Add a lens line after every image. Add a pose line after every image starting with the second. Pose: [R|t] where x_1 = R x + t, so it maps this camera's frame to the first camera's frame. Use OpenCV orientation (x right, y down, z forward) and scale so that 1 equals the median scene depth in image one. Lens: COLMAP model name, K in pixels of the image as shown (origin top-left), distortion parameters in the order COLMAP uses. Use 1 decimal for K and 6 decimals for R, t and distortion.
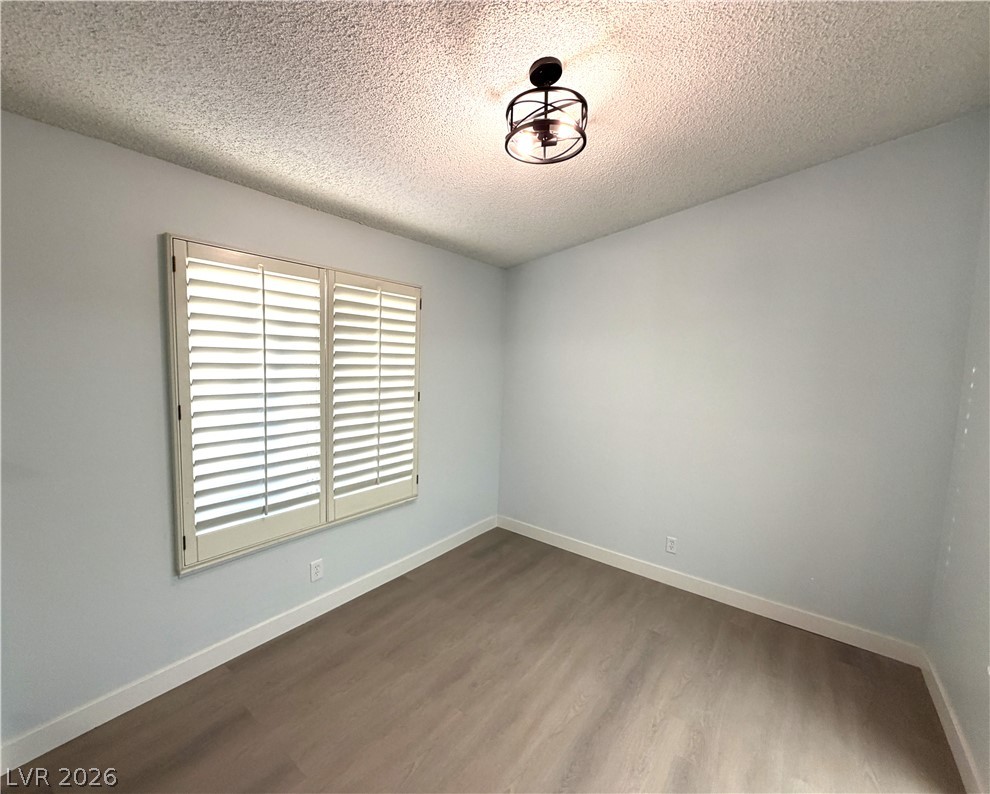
lens RADIAL K [[416.6, 0, 484.0], [0, 416.6, 393.3], [0, 0, 1]] dist [-0.000143, 0.000008]
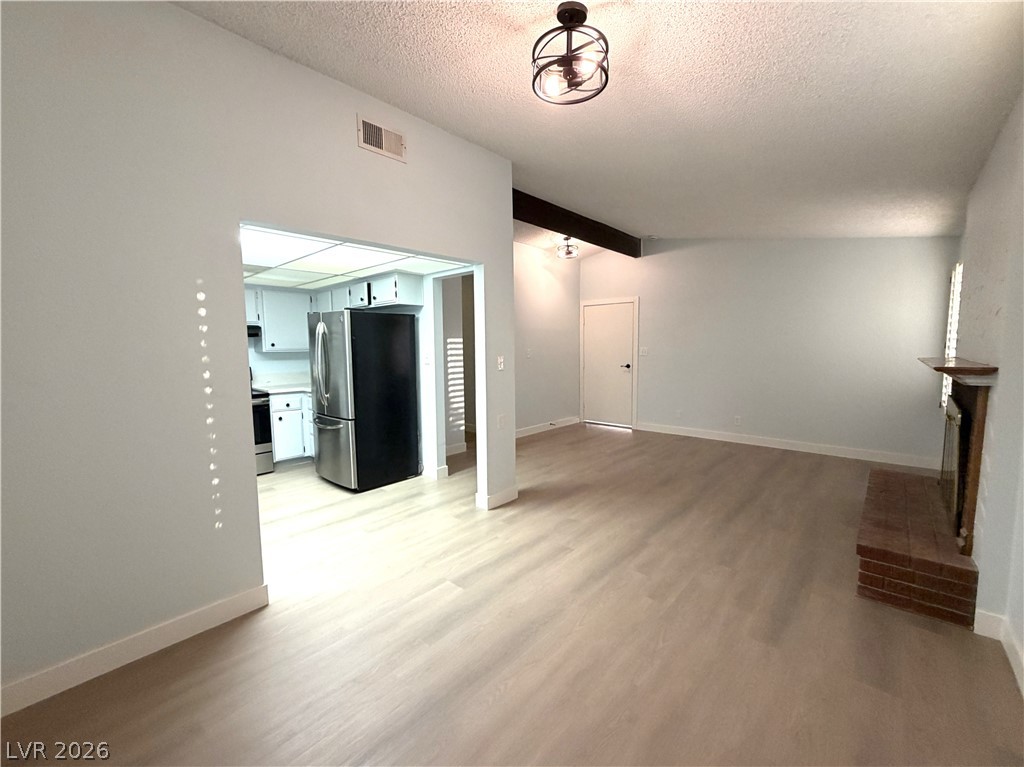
lens RADIAL K [[408.4, 0, 514.6], [0, 408.4, 379.9], [0, 0, 1]] dist [-0.000062, -0.000029]
pose [[-0.997639, -0.020198, 0.065636, 0.130346], [-0.009123, 0.986278, 0.164839, -0.009817], [-0.068065, 0.163851, -0.984134, 1.438911]]
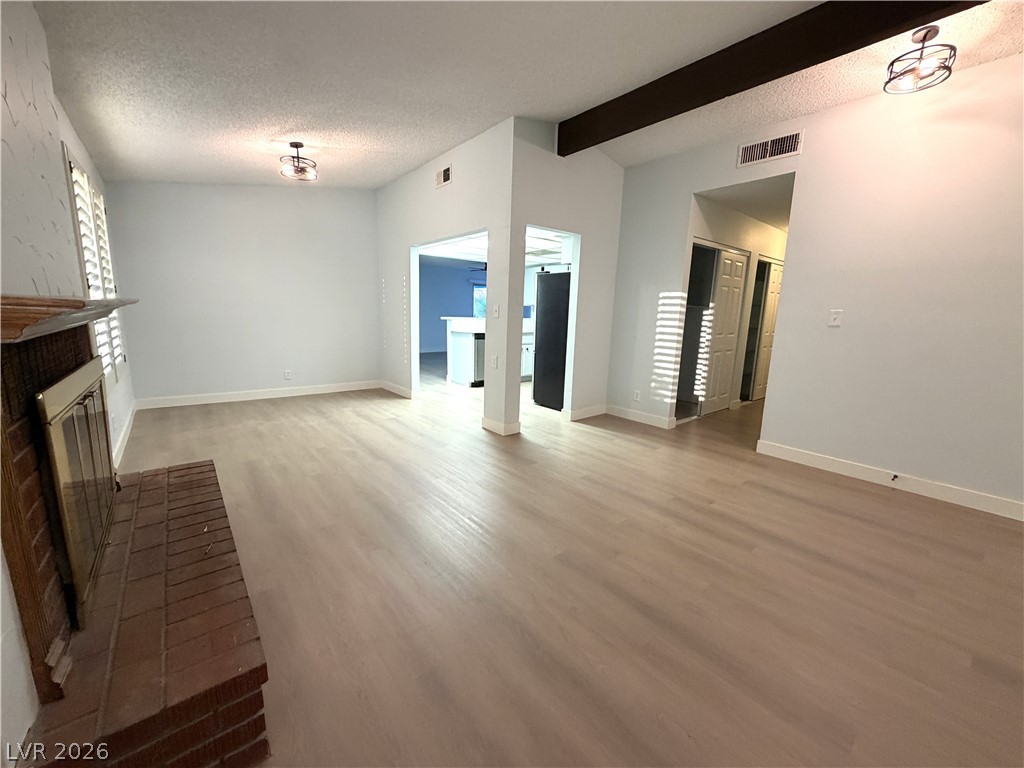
lens RADIAL K [[408.4, 0, 514.6], [0, 408.4, 380.4], [0, 0, 1]] dist [-0.000062, -0.000029]
pose [[0.199946, -0.188194, 0.961563, -1.433553], [0.059496, 0.981902, 0.179803, 0.158190], [-0.977999, 0.021258, 0.207525, -0.479710]]
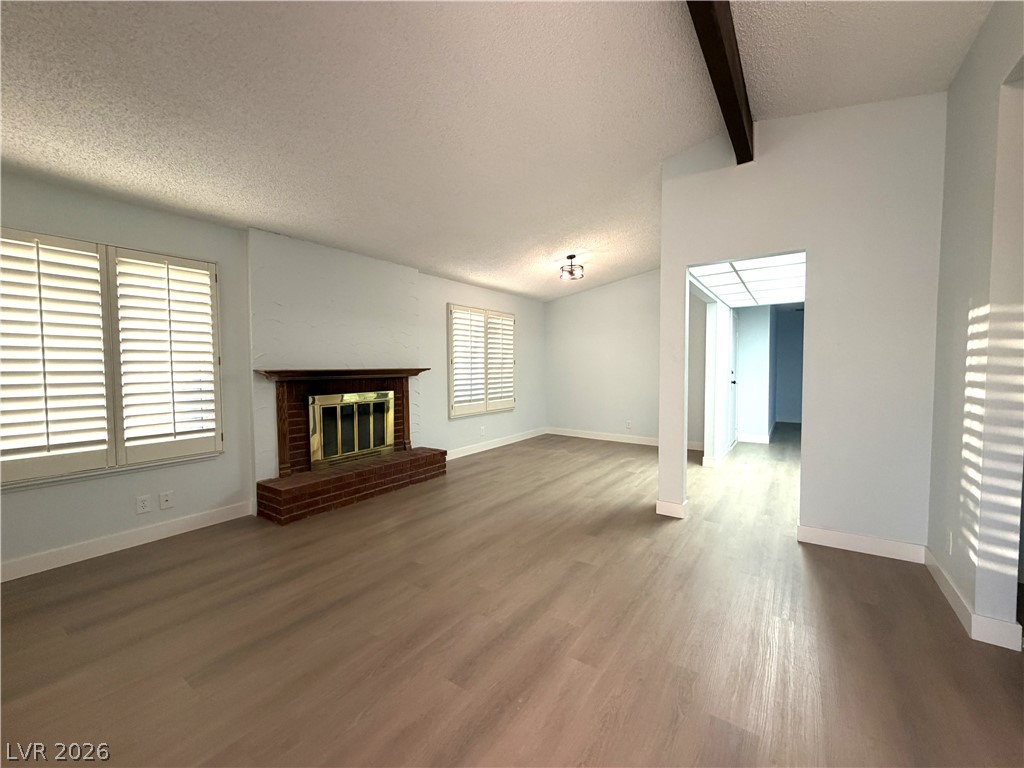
lens RADIAL K [[413.2, 0, 512.0], [0, 413.2, 384.0], [0, 0, 1]] dist [0.000187, -0.000005]
pose [[0.997755, -0.037962, 0.055174, -0.381669], [0.040226, 0.998369, -0.040523, 0.273432], [-0.053545, 0.042651, 0.997654, -1.569149]]
